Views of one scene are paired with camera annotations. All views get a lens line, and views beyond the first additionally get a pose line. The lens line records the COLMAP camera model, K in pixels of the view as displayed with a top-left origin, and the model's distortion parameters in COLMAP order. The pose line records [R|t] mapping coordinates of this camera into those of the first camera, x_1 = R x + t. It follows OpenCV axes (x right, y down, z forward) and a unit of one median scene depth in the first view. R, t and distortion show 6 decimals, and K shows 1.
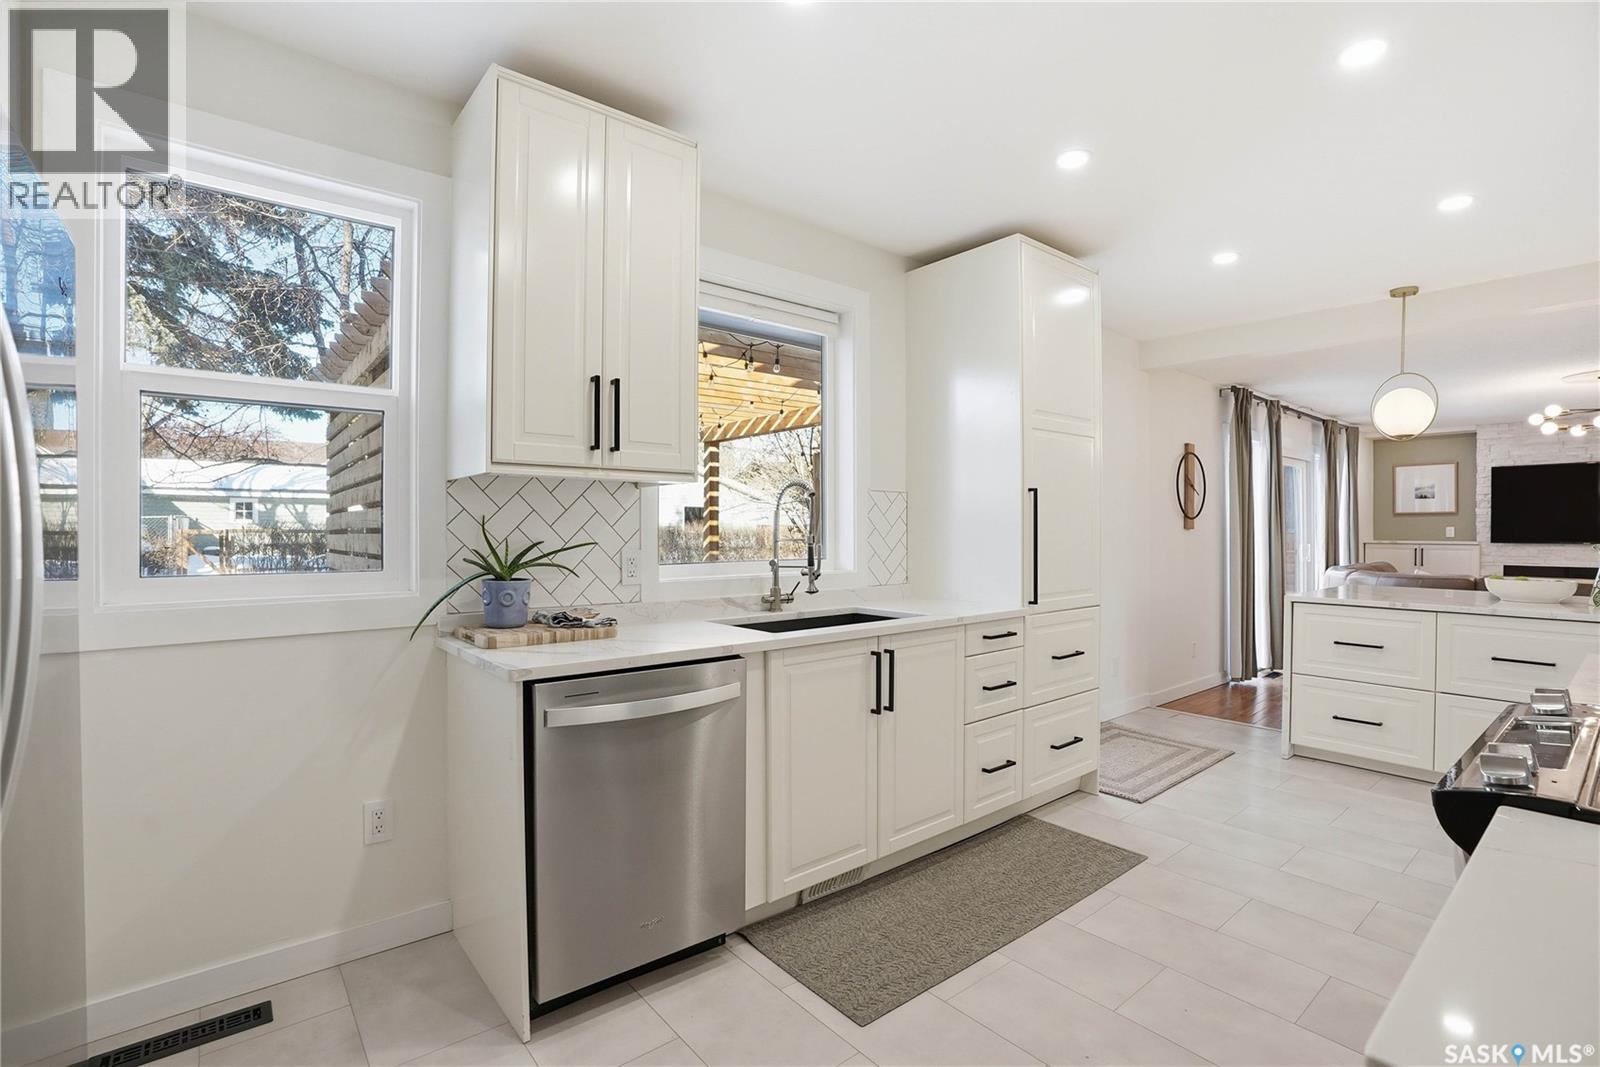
lens RADIAL K [[731.9, 0, 800.0], [0, 731.9, 533.5], [0, 0, 1]] dist [0.000598, 0.000070]
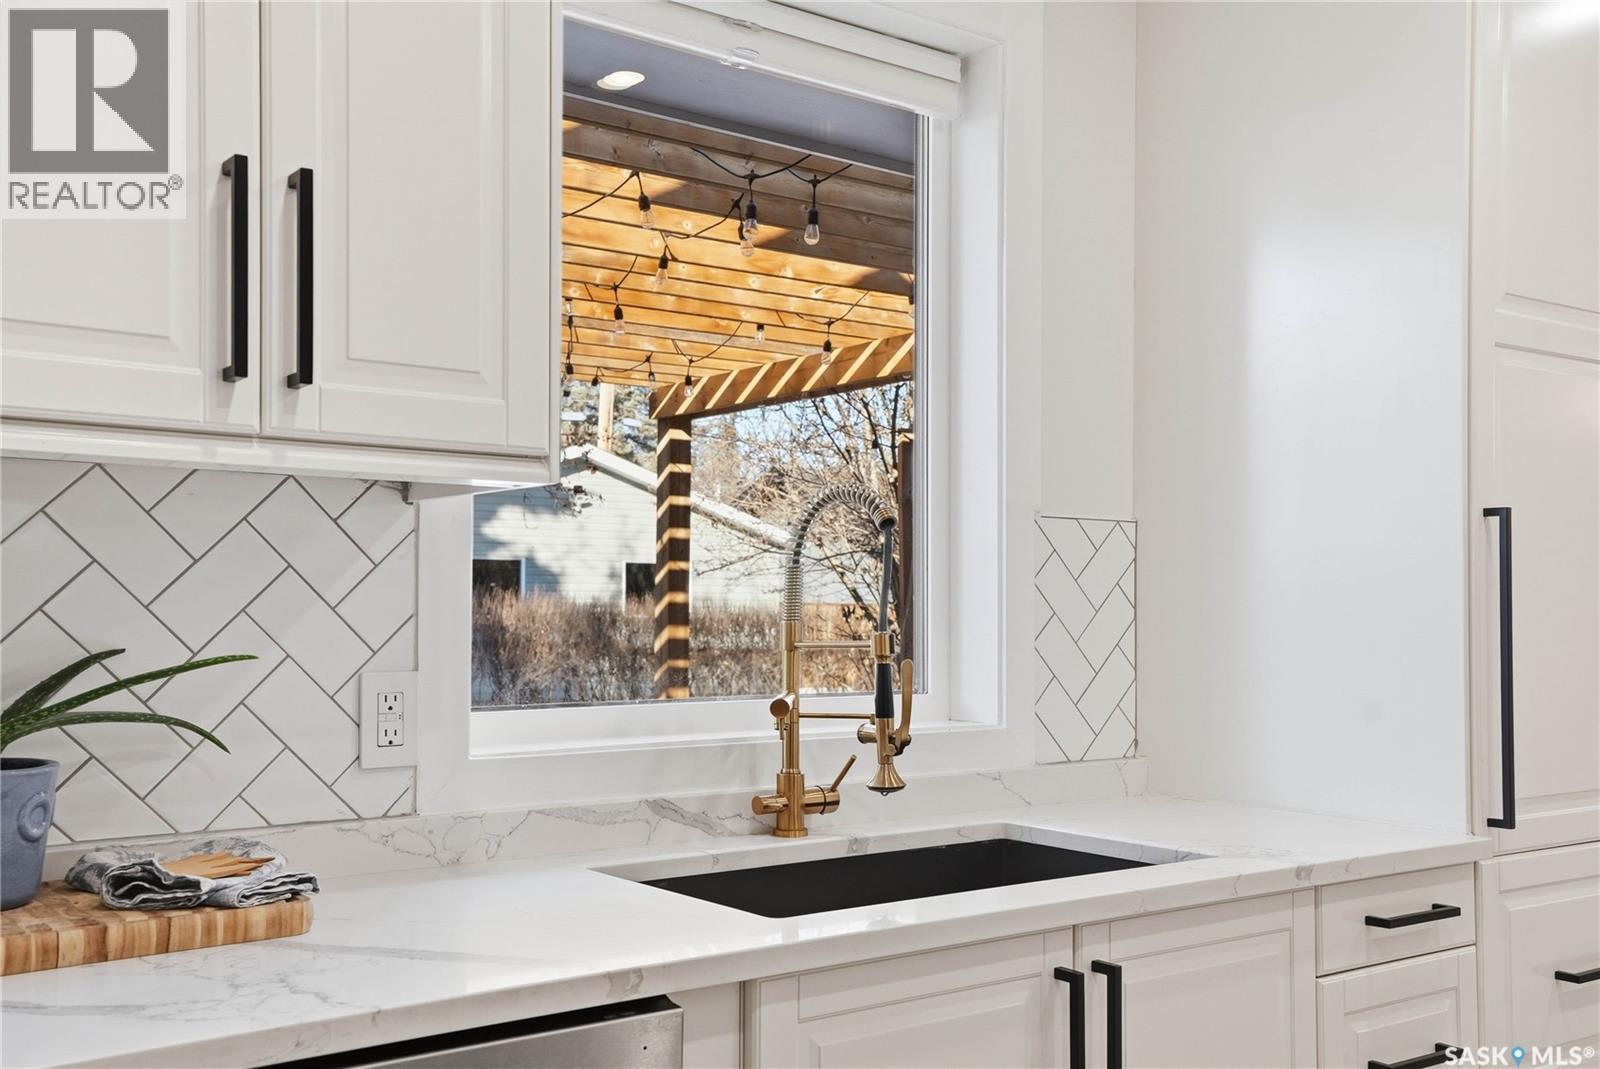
lens RADIAL K [[1531.1, 0, 799.9], [0, 1531.1, 573.7], [0, 0, 1]] dist [0.095894, 0.000900]
pose [[0.998833, 0.003799, -0.048142, 0.004750], [-0.005261, 0.999528, -0.030268, -0.001964], [0.048004, 0.030486, 0.998382, 0.113473]]
